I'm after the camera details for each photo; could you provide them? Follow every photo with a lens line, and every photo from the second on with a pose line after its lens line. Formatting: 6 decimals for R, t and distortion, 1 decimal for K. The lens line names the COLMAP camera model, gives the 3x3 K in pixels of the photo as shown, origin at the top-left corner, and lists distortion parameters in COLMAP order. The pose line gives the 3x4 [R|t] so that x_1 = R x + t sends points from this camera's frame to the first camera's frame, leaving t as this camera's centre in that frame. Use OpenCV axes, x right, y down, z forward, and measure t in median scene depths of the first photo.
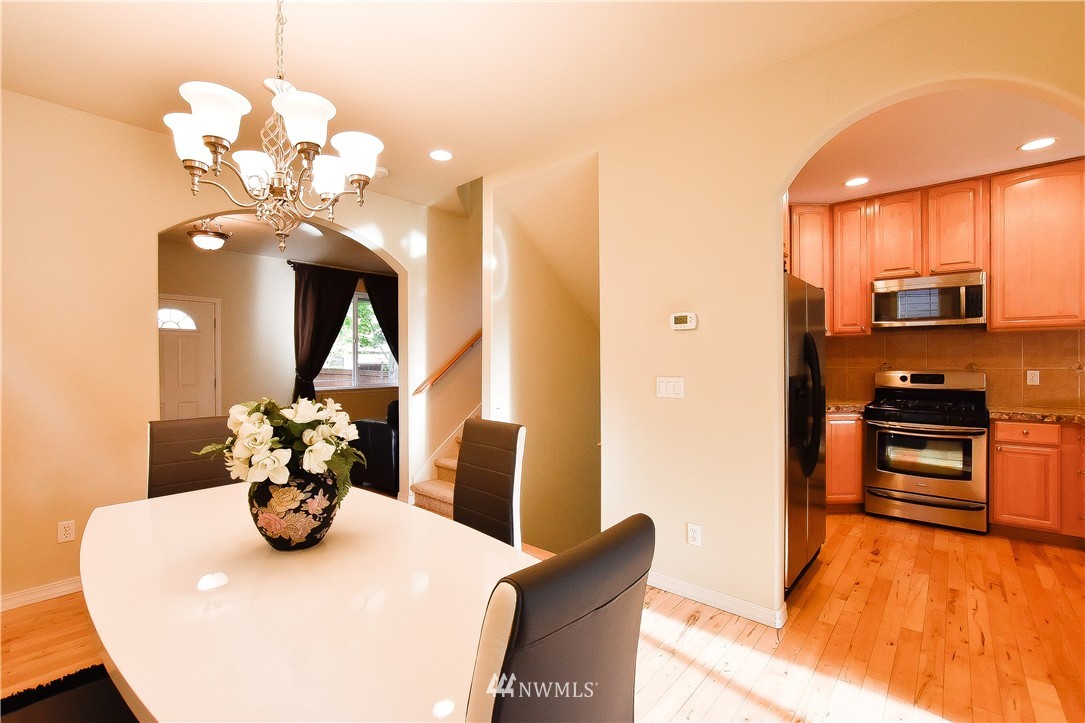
lens RADIAL K [[478.9, 0, 538.0], [0, 478.9, 363.1], [0, 0, 1]] dist [-0.012343, 0.000615]
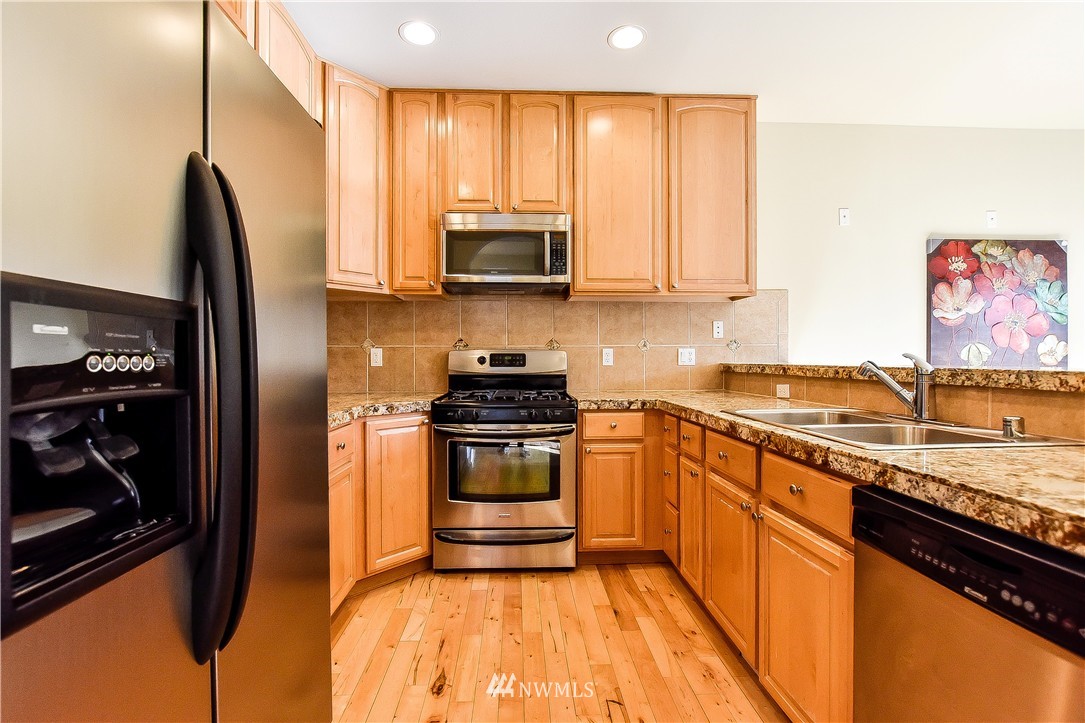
lens RADIAL K [[478.9, 0, 538.0], [0, 478.9, 363.1], [0, 0, 1]] dist [-0.012343, 0.000615]
pose [[0.718708, 0.000504, 0.695312, 0.370555], [0.002780, 0.999990, -0.003599, 0.044418], [-0.695307, 0.004520, 0.718699, 0.477363]]
